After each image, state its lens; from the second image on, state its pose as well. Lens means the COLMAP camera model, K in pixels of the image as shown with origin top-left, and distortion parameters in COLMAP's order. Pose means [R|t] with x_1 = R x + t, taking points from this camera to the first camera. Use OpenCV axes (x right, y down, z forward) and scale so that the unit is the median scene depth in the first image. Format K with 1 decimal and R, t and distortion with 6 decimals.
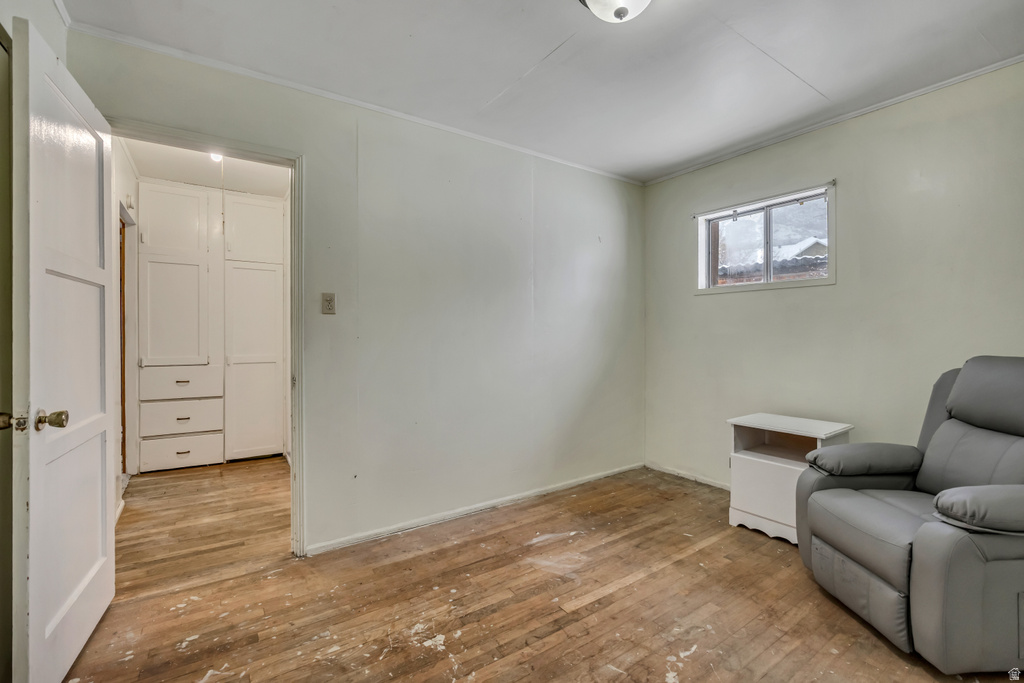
lens RADIAL K [[448.4, 0, 515.7], [0, 448.4, 340.5], [0, 0, 1]] dist [-0.018335, 0.001041]
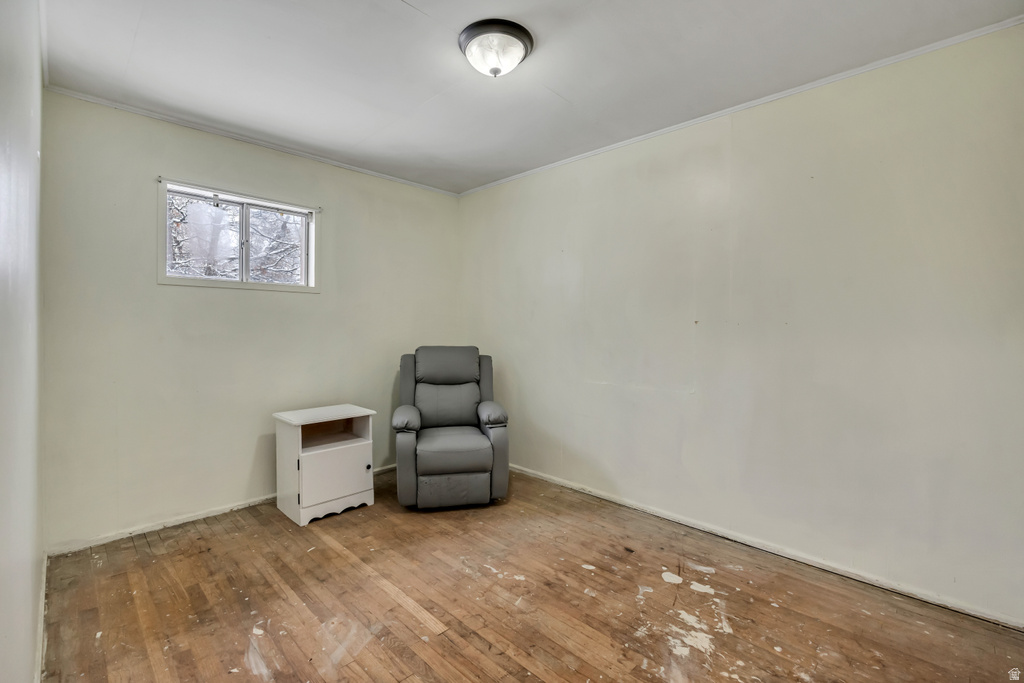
lens RADIAL K [[448.4, 0, 514.6], [0, 448.4, 333.2], [0, 0, 1]] dist [-0.018335, 0.001041]
pose [[-0.199116, -0.003761, 0.979969, -0.644047], [0.013787, 0.999883, 0.006639, -0.020618], [-0.979879, 0.014833, -0.199041, 0.794316]]
